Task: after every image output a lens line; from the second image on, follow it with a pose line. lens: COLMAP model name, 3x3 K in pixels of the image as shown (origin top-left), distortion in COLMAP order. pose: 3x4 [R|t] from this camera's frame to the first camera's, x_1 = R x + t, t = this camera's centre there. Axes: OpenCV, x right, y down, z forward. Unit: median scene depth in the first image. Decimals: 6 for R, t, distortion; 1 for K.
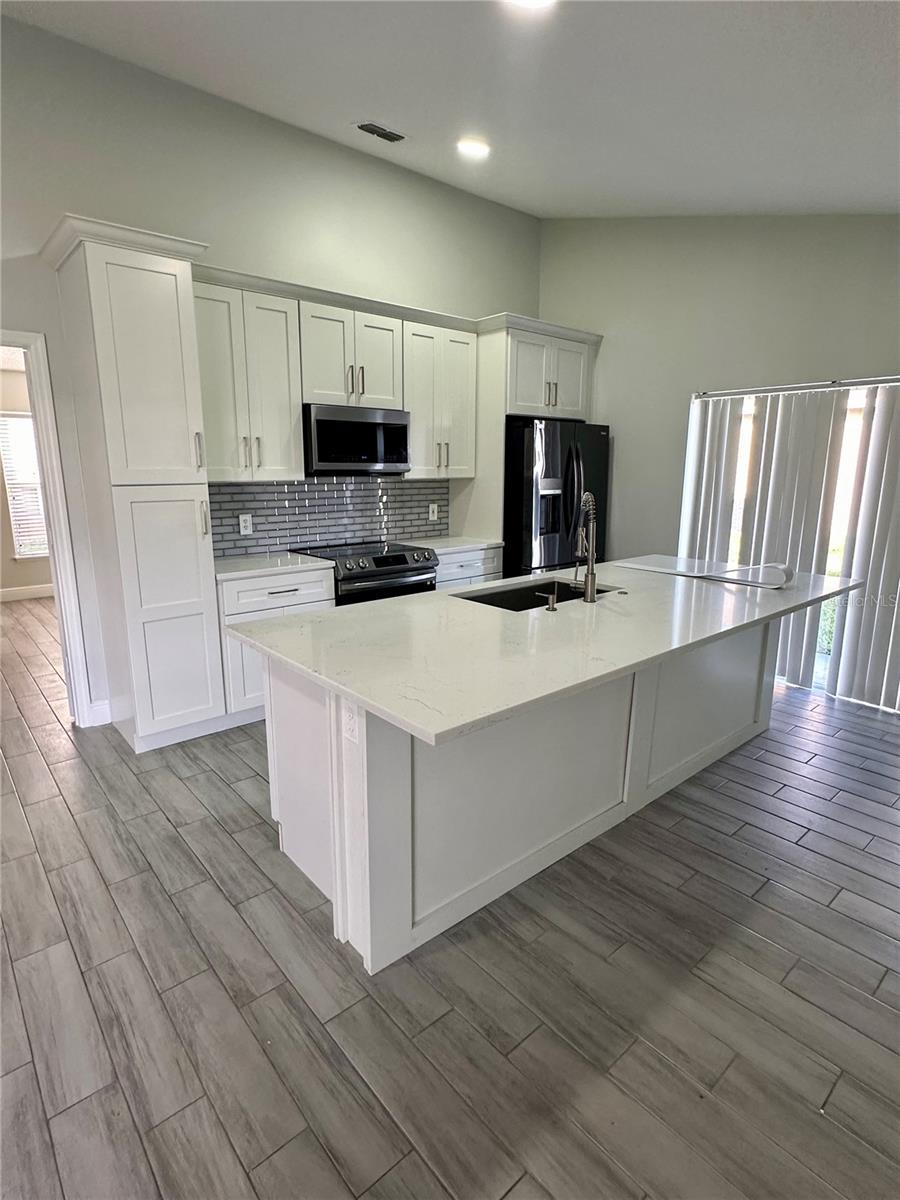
lens RADIAL K [[622.6, 0, 448.8], [0, 622.6, 597.9], [0, 0, 1]] dist [0.000580, 0.000889]
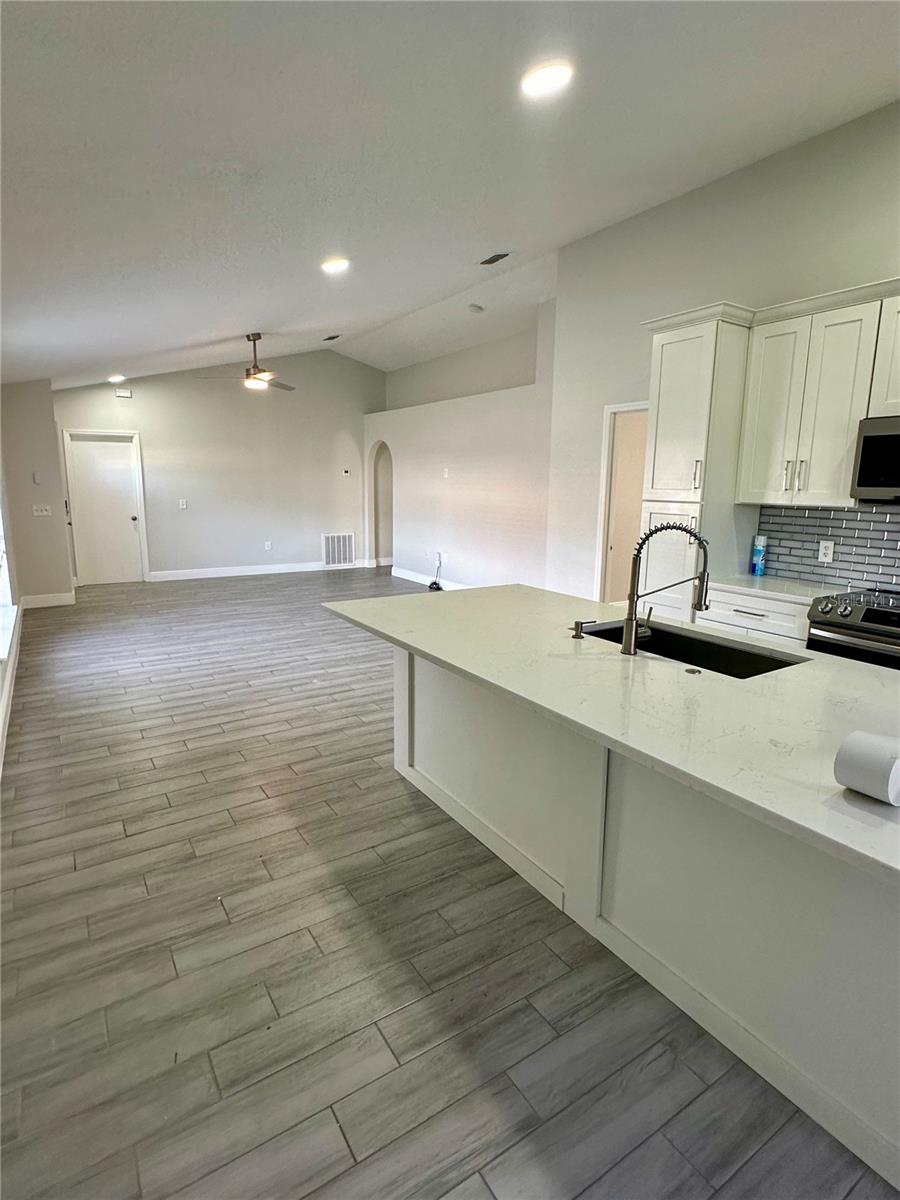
lens RADIAL K [[622.6, 0, 450.7], [0, 622.6, 598.0], [0, 0, 1]] dist [0.000580, 0.000889]
pose [[-0.141391, 0.178402, -0.973746, 0.913878], [-0.222626, 0.952702, 0.206873, -0.157988], [0.964596, 0.246031, -0.094986, 0.736480]]
